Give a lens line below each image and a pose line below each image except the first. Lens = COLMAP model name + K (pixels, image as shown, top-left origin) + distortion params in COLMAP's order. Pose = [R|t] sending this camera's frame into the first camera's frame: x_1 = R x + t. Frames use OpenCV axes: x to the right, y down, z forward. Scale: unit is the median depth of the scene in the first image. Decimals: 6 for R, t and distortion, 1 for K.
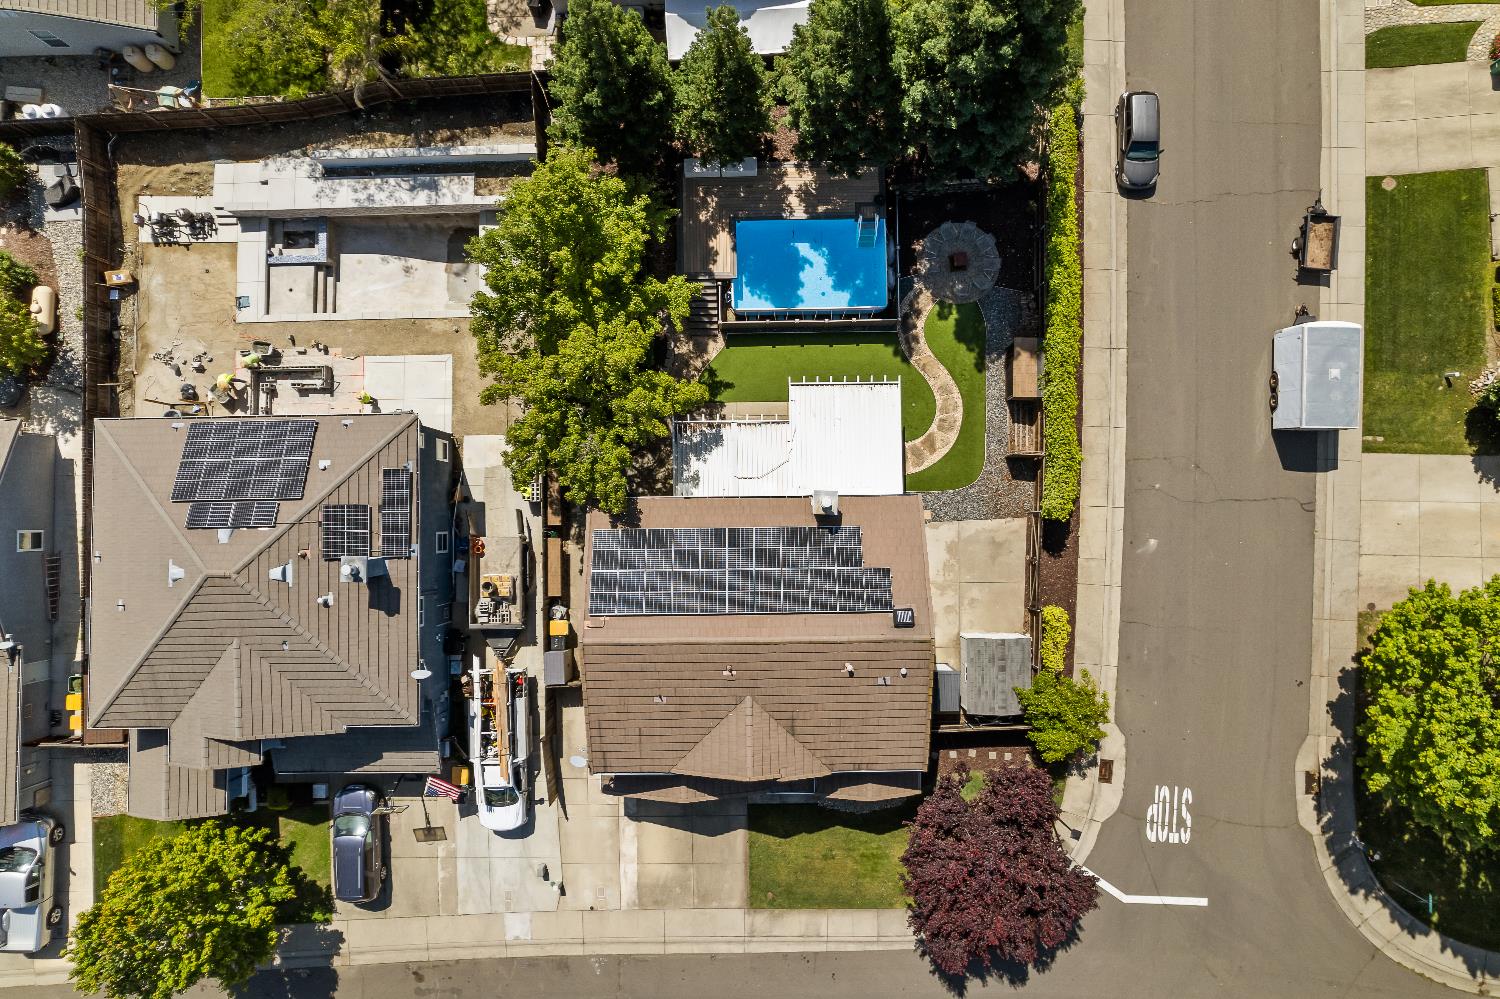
lens RADIAL K [[980.3, 0, 754.7], [0, 980.3, 473.7], [0, 0, 1]] dist [-0.075565, 0.070515]
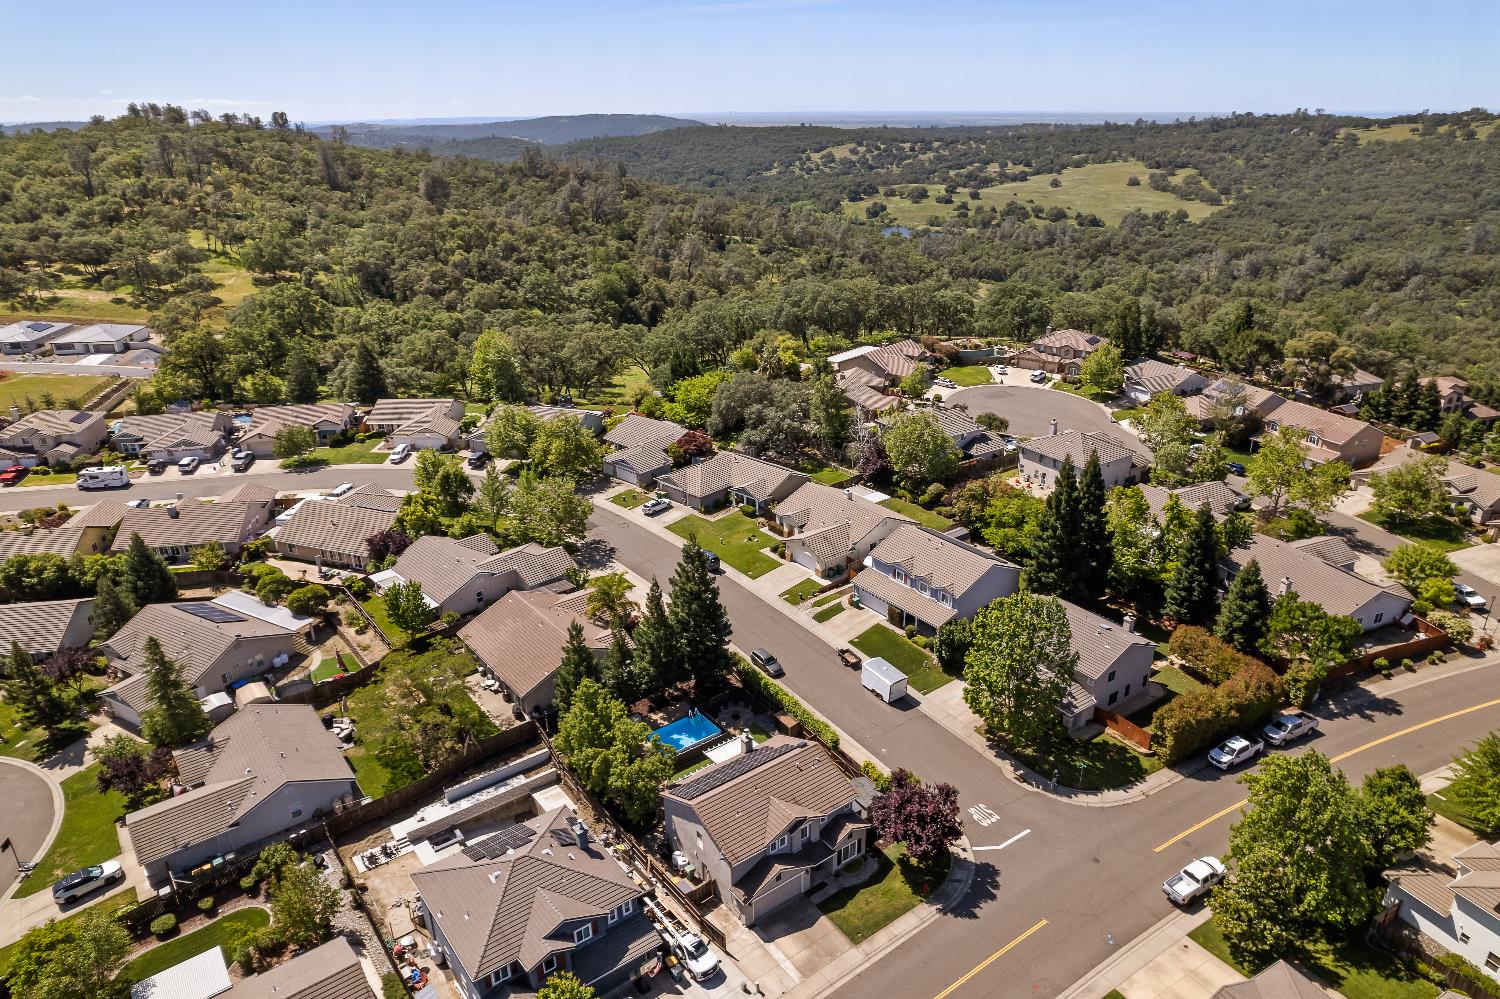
lens RADIAL K [[967.3, 0, 752.5], [0, 967.3, 496.9], [0, 0, 1]] dist [-0.081319, 0.075411]
pose [[0.804839, -0.230884, 0.546742, -0.882496], [0.592968, 0.351566, -0.724424, 1.272069], [-0.024958, 0.907245, 0.419861, -0.416041]]
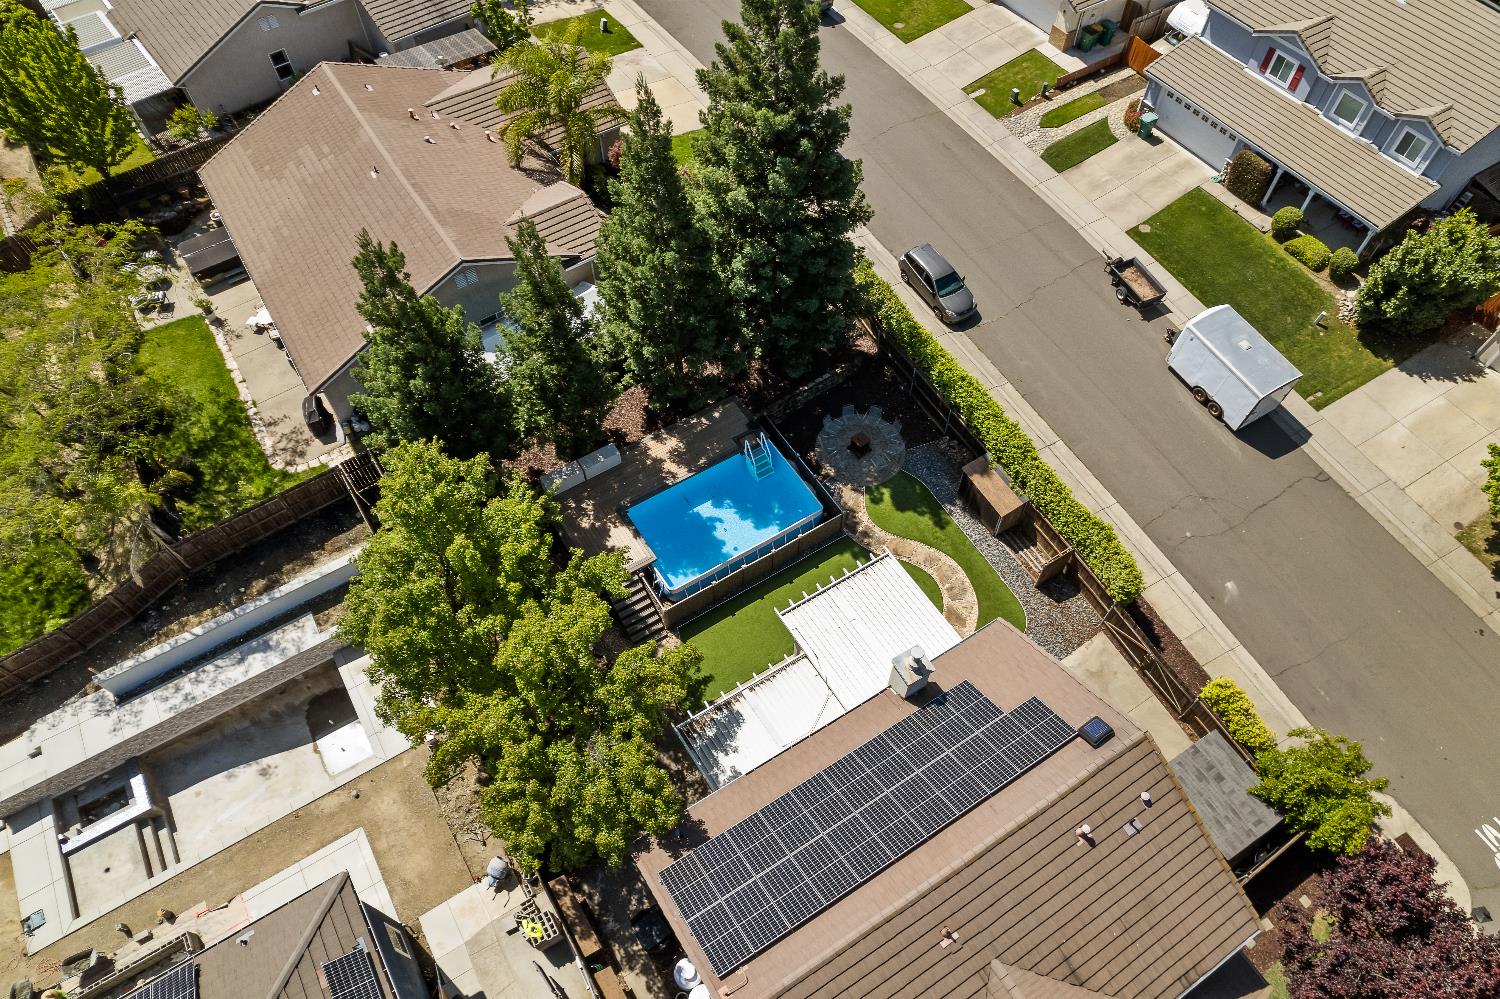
lens RADIAL K [[967.3, 0, 752.5], [0, 967.3, 496.9], [0, 0, 1]] dist [-0.081319, 0.075411]
pose [[0.855244, -0.430015, 0.289216, -0.161892], [0.517511, 0.737990, -0.433074, 0.160495], [-0.027210, 0.520056, 0.853698, 0.255905]]
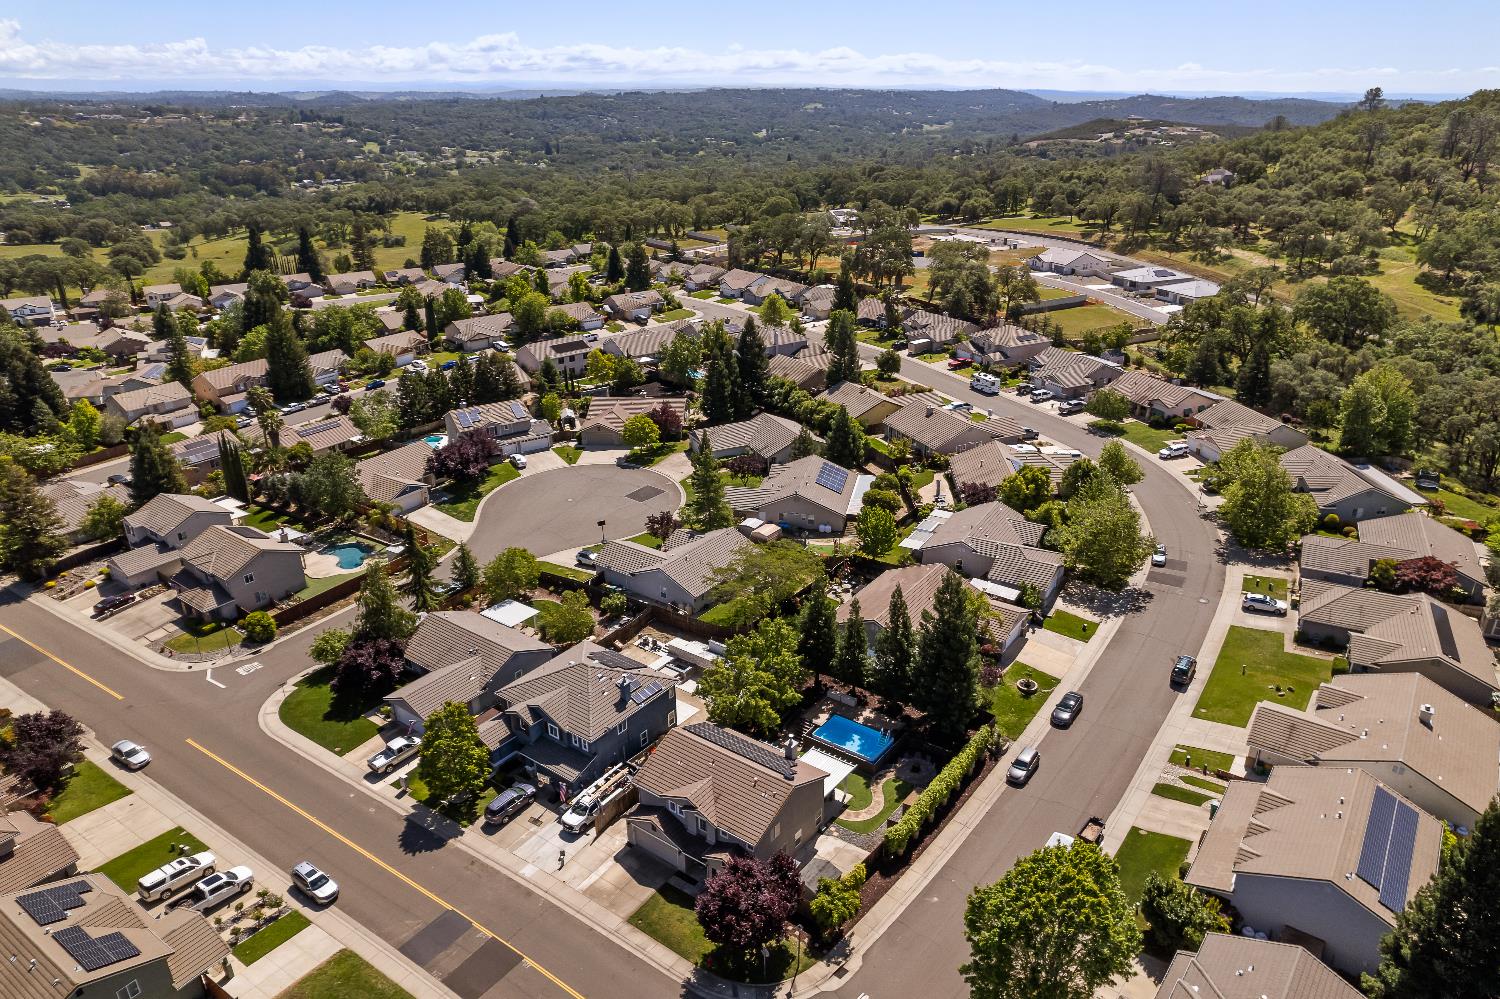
lens RADIAL K [[977.7, 0, 754.6], [0, 977.7, 494.5], [0, 0, 1]] dist [-0.079248, 0.065392]
pose [[0.792975, 0.224207, -0.566500, 0.985056], [-0.607508, 0.361350, -0.707362, 1.252337], [0.046109, 0.905073, 0.422749, -0.417932]]
